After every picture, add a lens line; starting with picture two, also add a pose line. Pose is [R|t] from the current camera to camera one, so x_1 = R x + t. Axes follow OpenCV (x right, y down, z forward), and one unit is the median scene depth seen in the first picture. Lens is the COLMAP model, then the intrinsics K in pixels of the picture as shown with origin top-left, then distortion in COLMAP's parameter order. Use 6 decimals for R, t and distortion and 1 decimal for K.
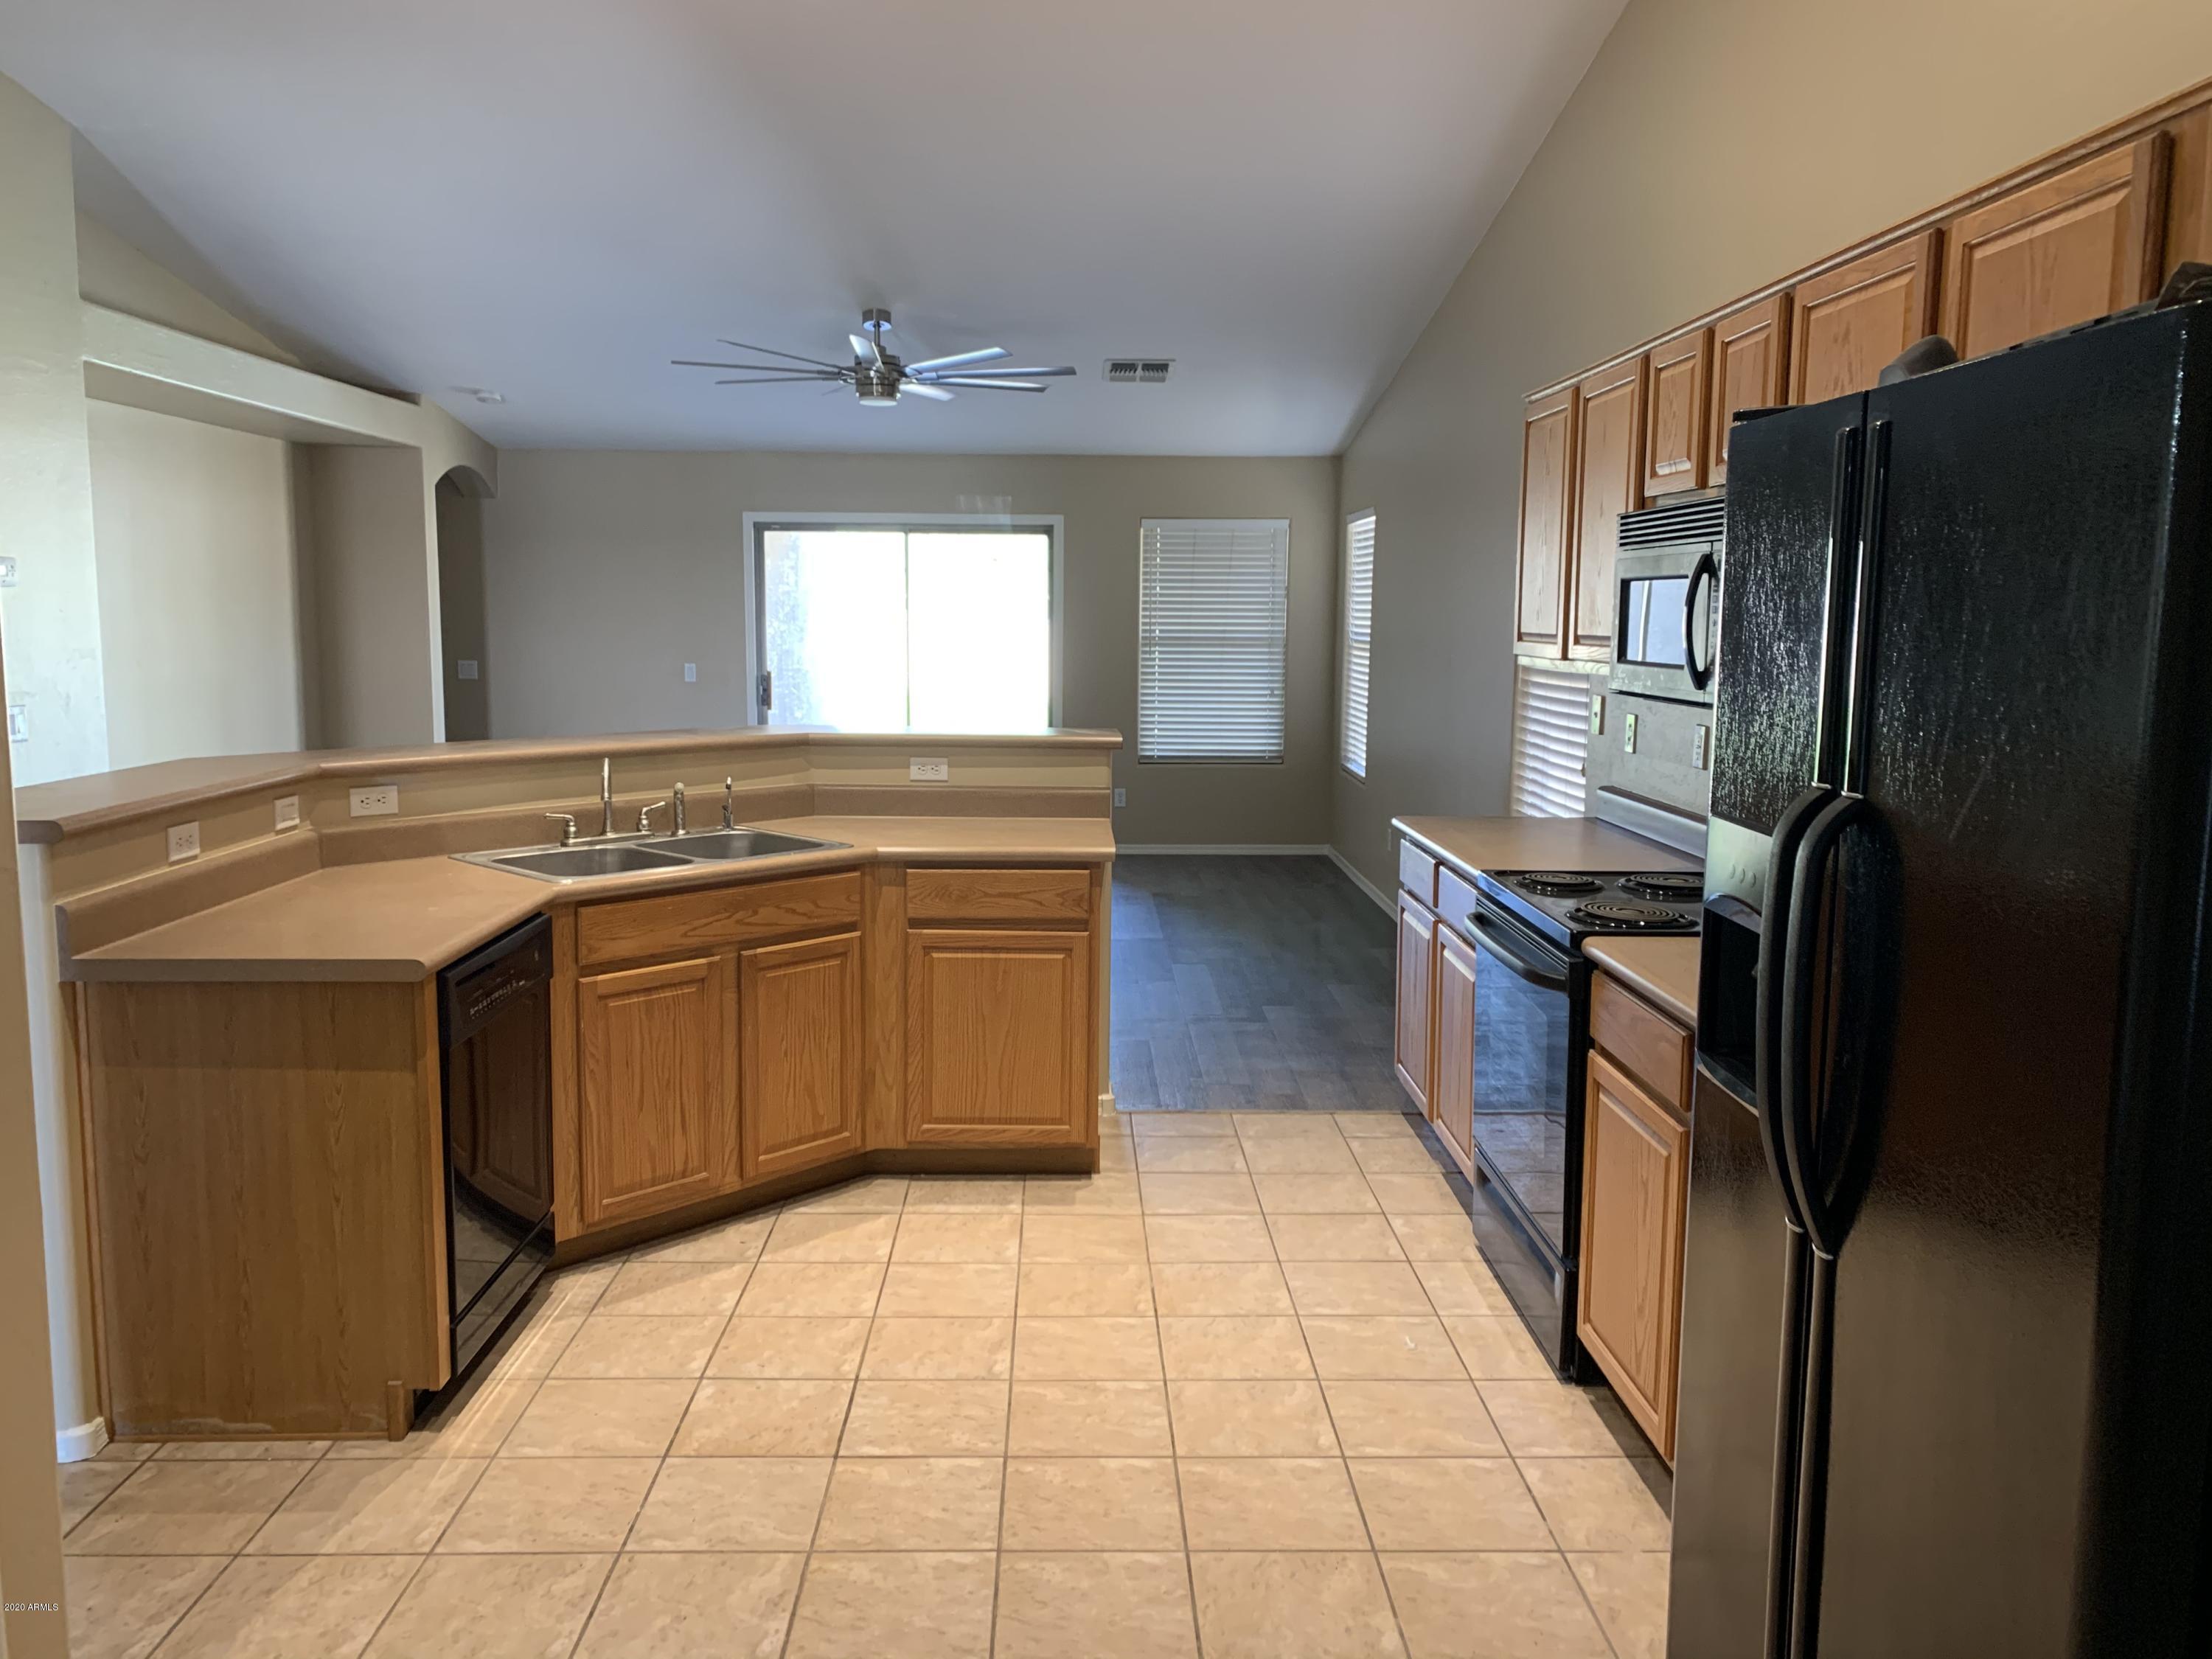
lens RADIAL K [[1677.4, 0, 1099.3], [0, 1677.4, 795.1], [0, 0, 1]] dist [0.003912, -0.000124]
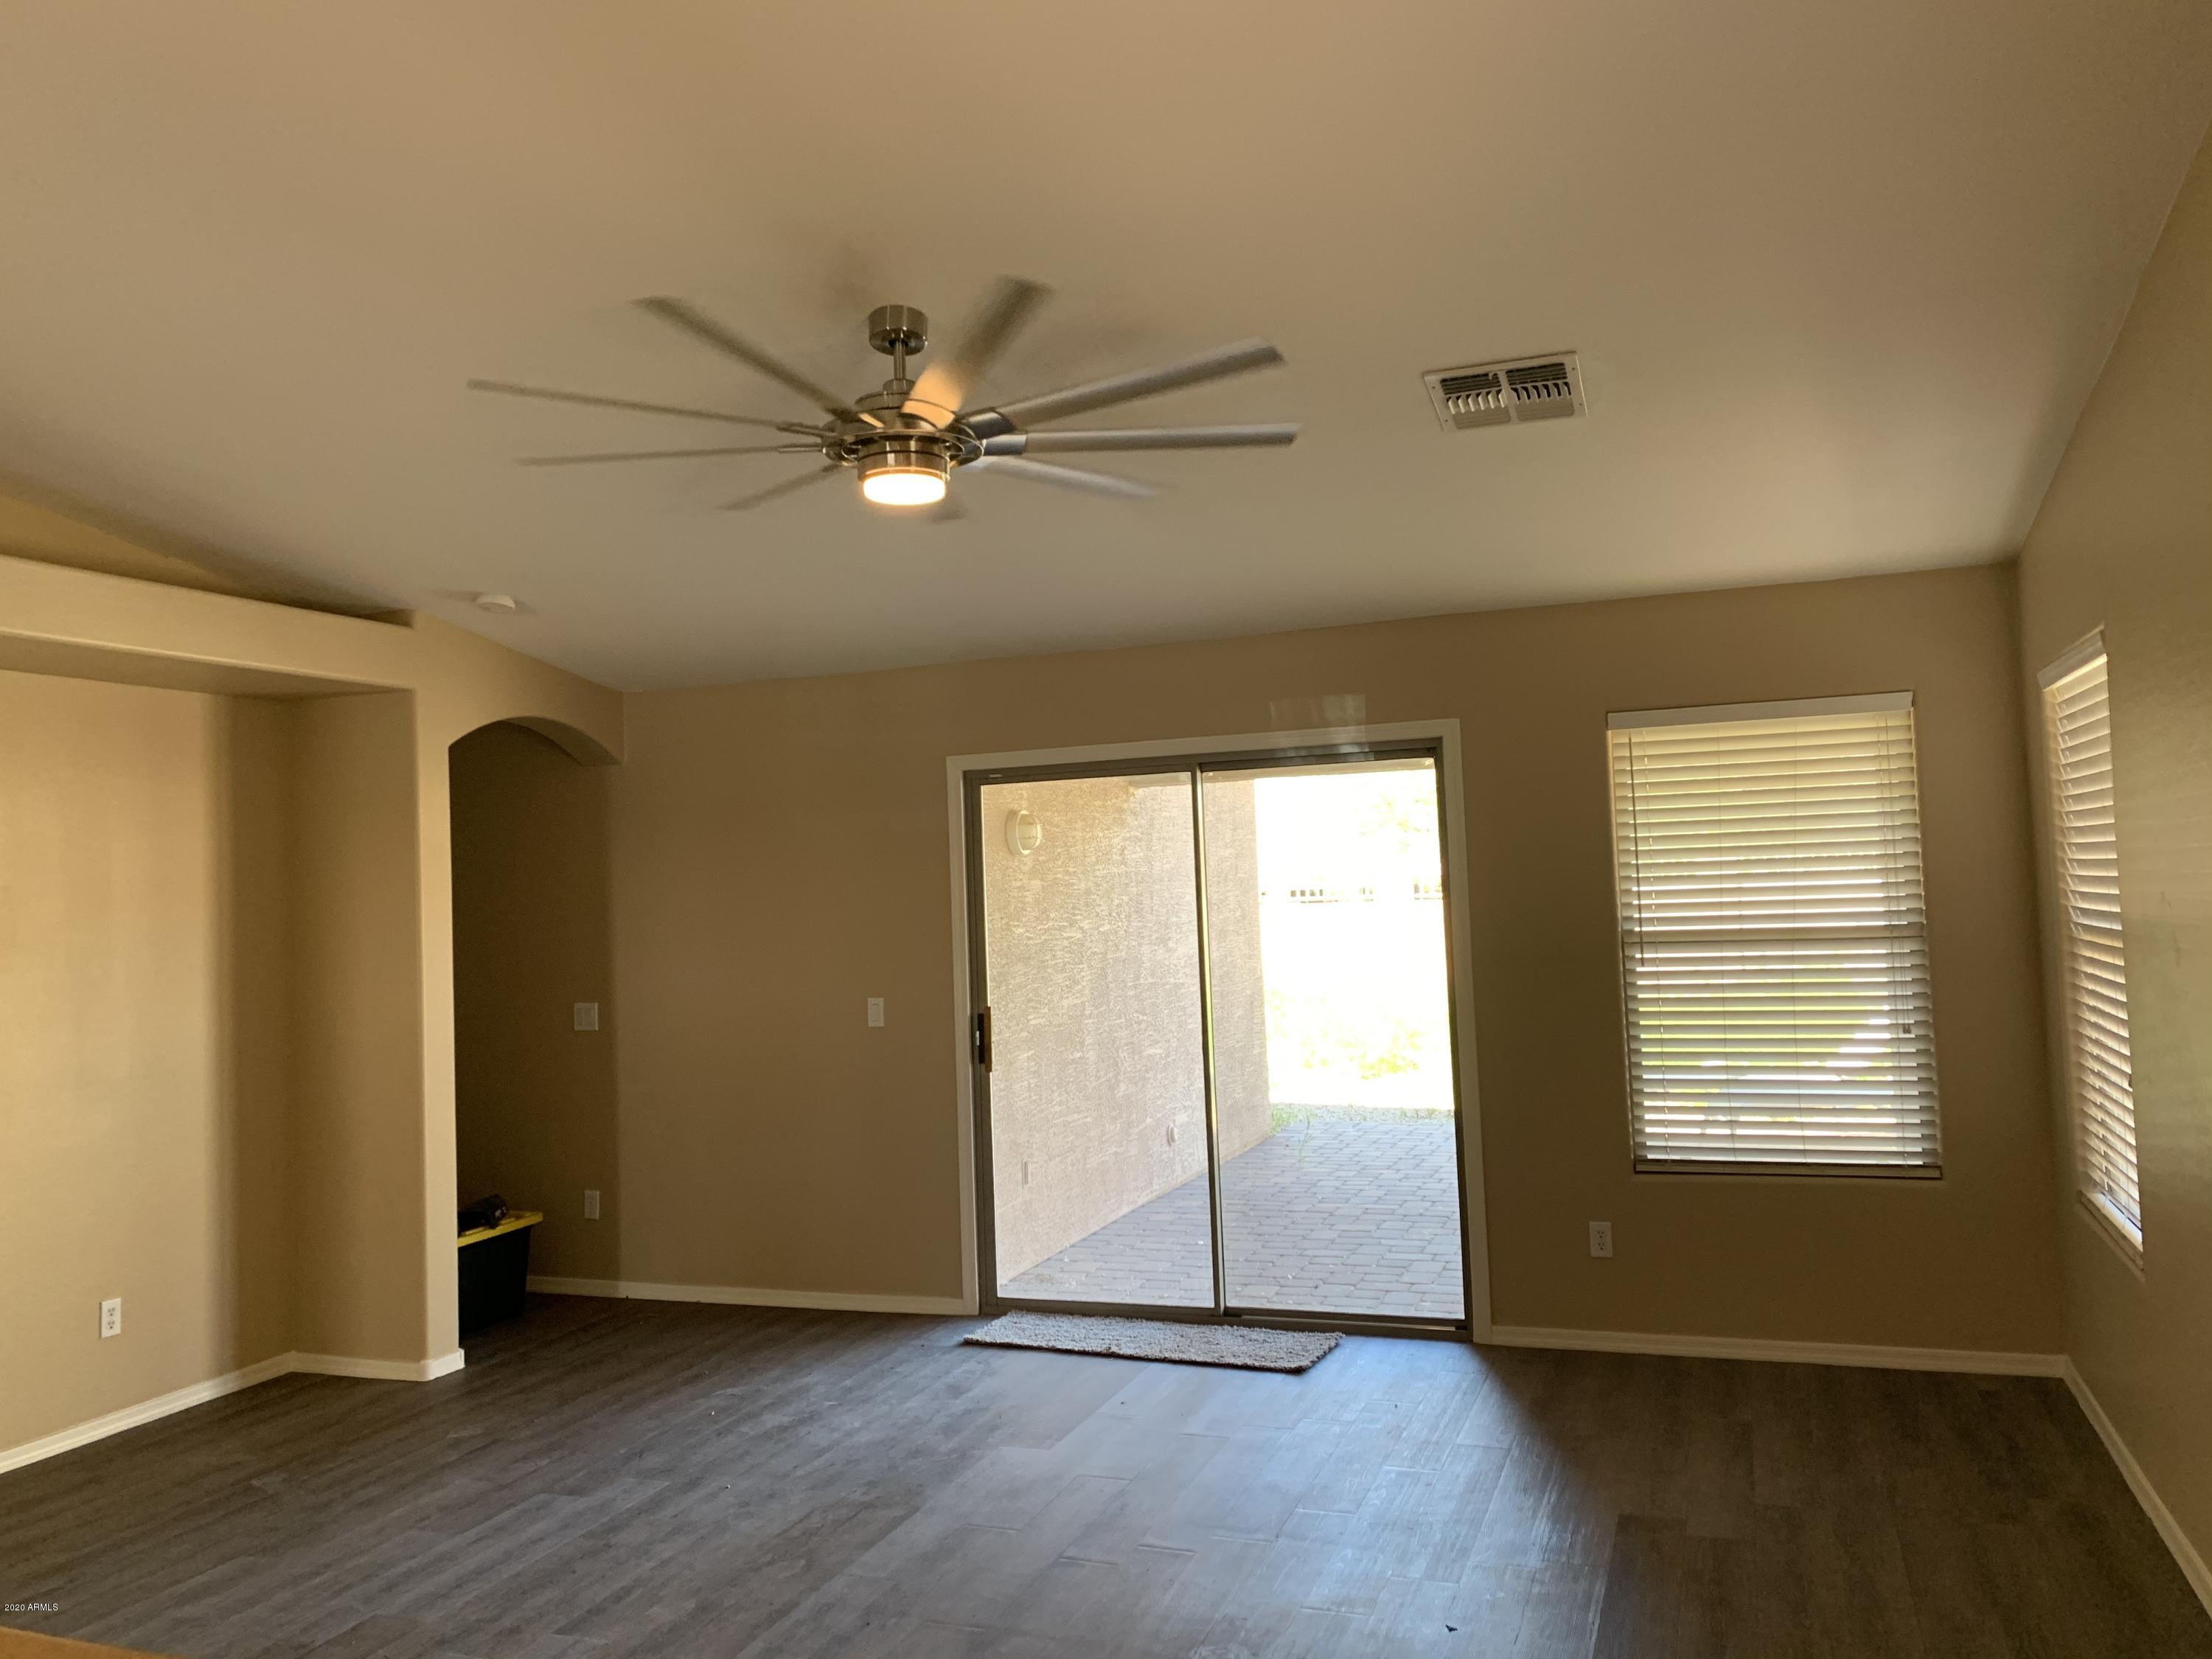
lens RADIAL K [[1678.1, 0, 1026.0], [0, 1678.1, 799.0], [0, 0, 1]] dist [-0.006707, -0.006900]
pose [[0.913151, -0.064988, -0.402408, 0.070524], [-0.002919, 0.986141, -0.165884, -0.047575], [0.407611, 0.152651, 0.900306, 0.441136]]
